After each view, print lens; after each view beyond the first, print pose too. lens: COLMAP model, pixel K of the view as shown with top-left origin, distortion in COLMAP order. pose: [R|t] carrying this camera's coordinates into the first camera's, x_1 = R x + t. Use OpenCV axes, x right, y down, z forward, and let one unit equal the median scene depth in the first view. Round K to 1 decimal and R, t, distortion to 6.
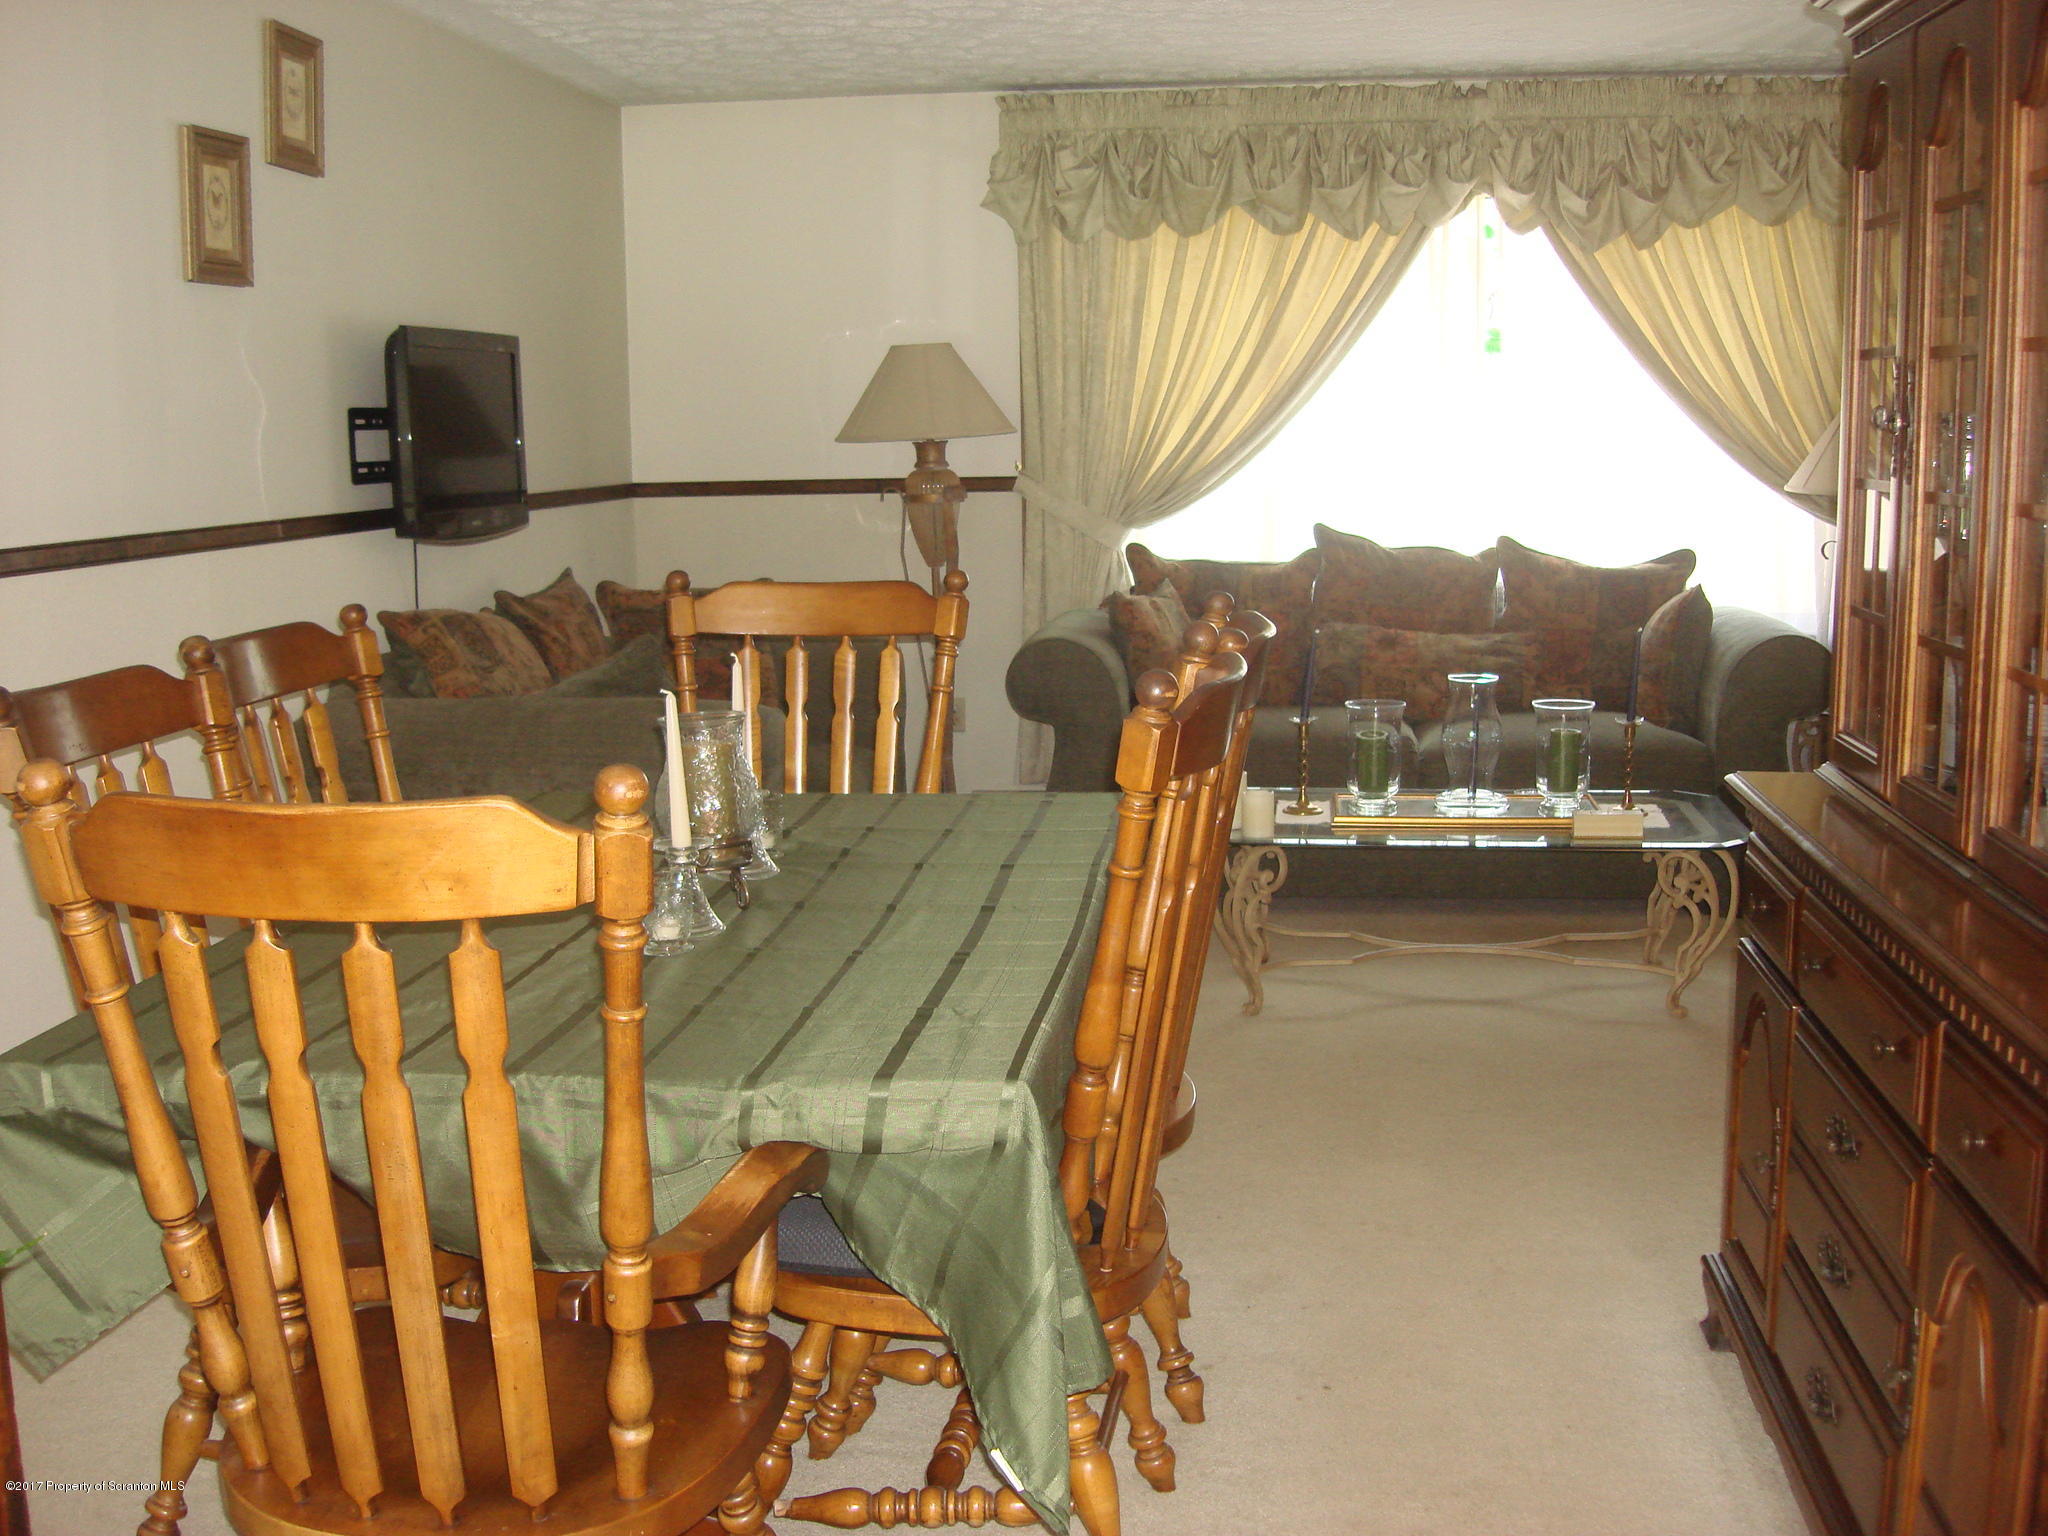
lens RADIAL K [[2281.4, 0, 1021.6], [0, 2281.4, 775.0], [0, 0, 1]] dist [-0.124535, 0.000000]
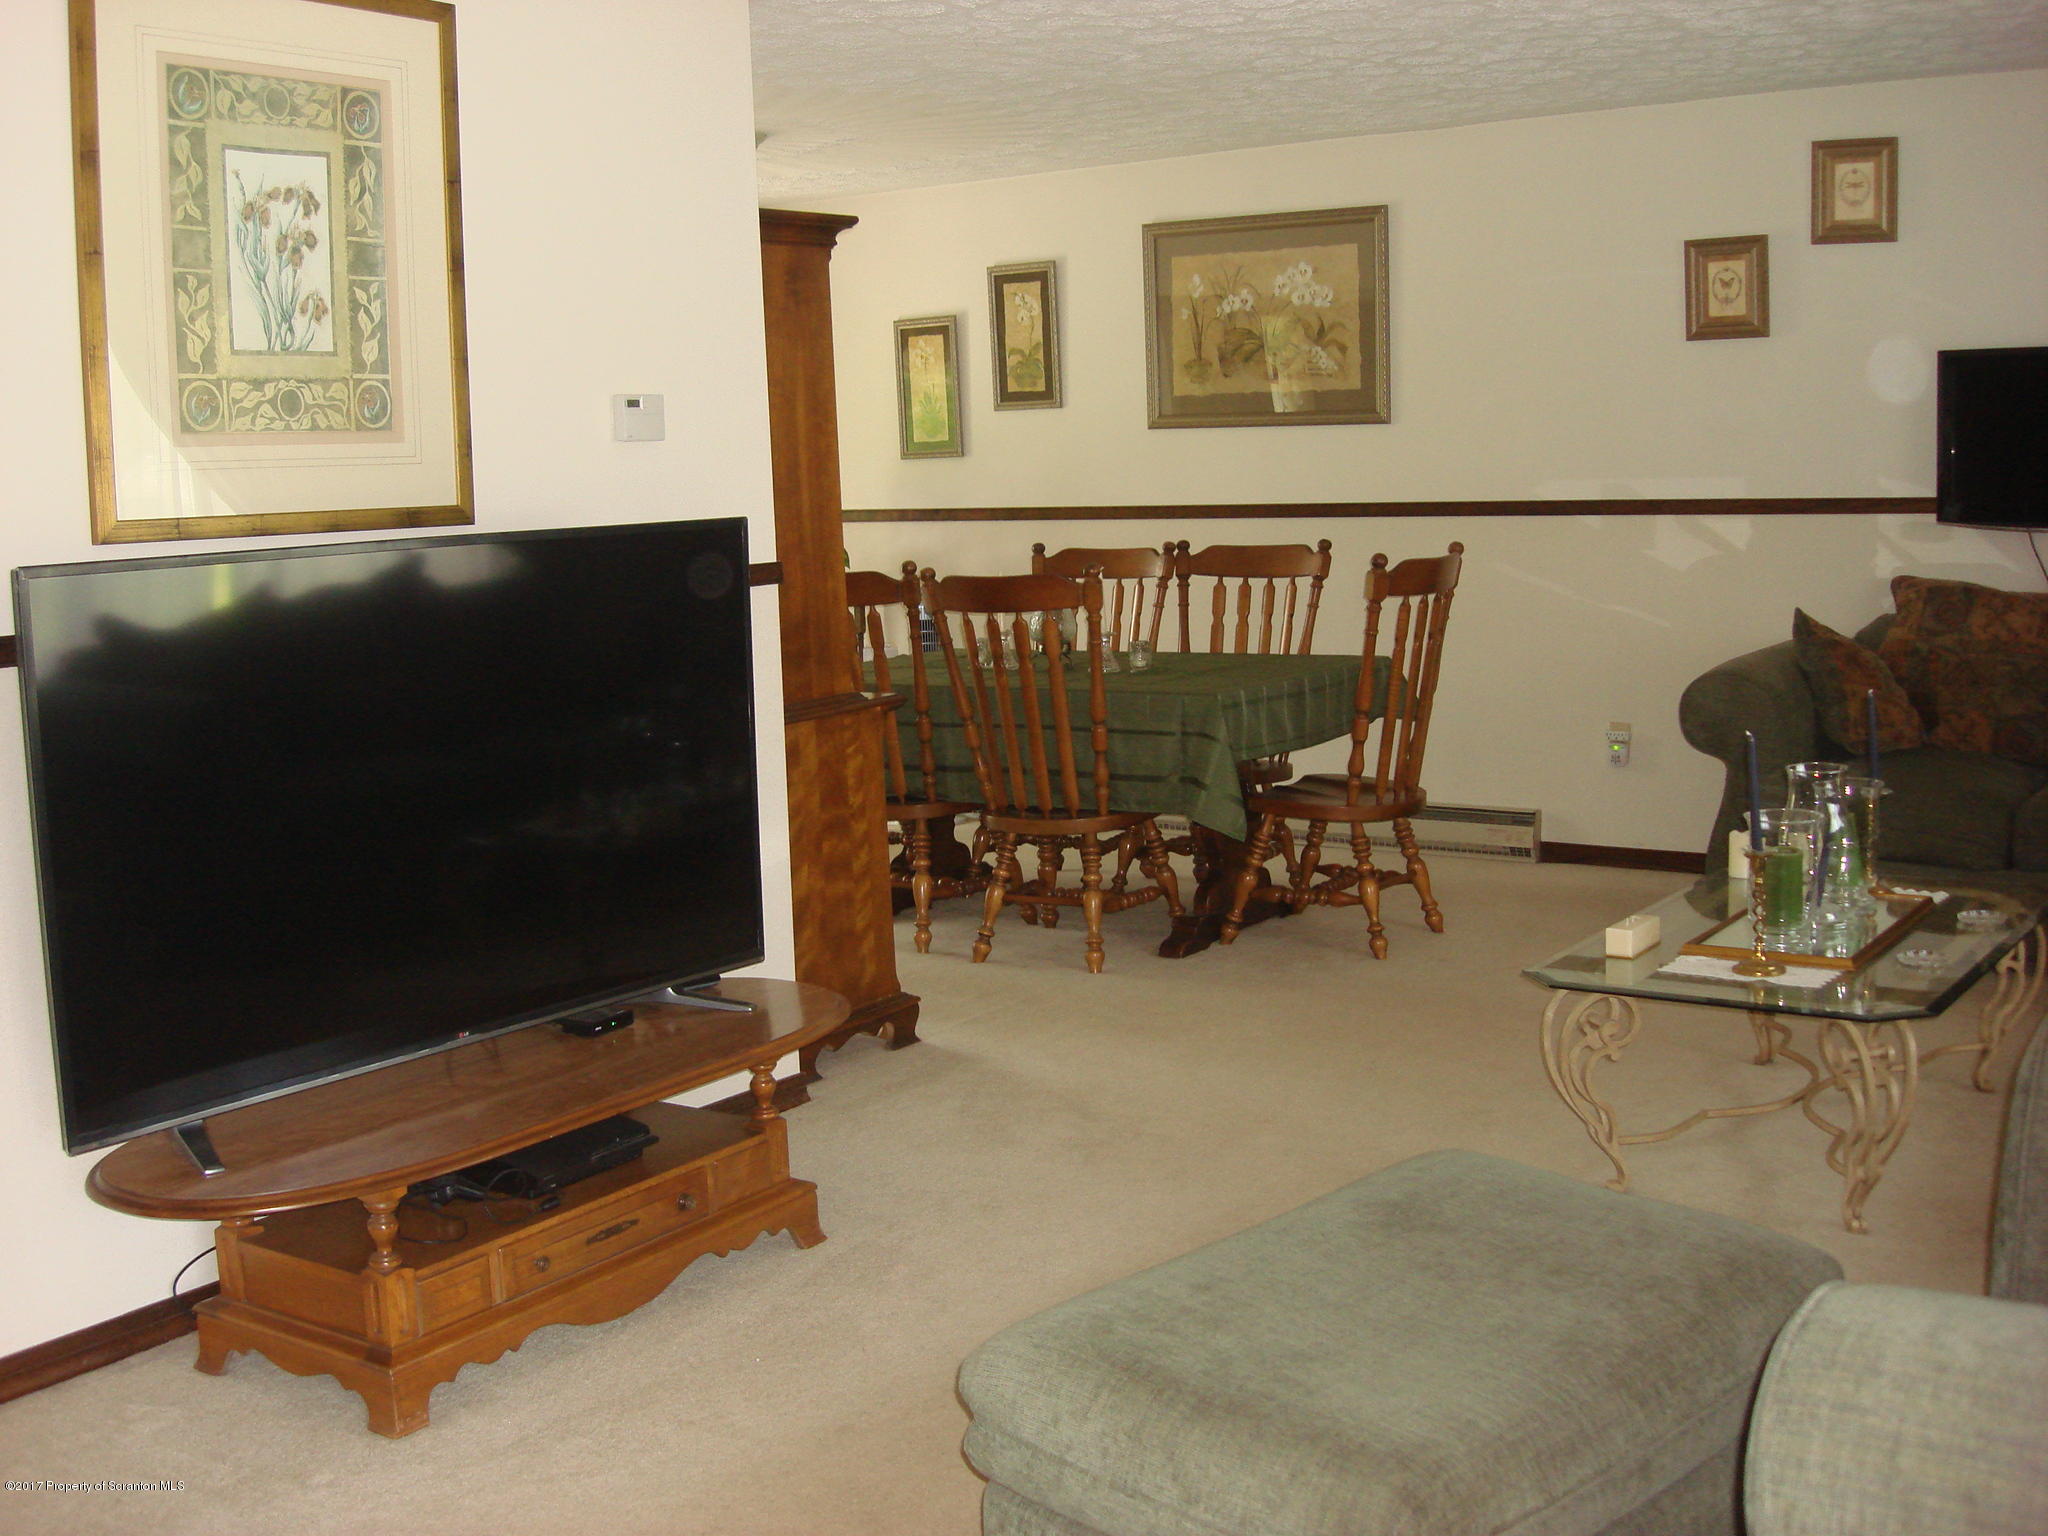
lens RADIAL K [[2281.4, 0, 1012.7], [0, 2281.4, 775.3], [0, 0, 1]] dist [-0.124535, 0.000000]
pose [[-0.467324, 0.154702, -0.870446, 0.867824], [-0.089607, 0.971213, 0.220719, -0.161002], [0.879533, 0.181145, -0.440008, 0.921921]]
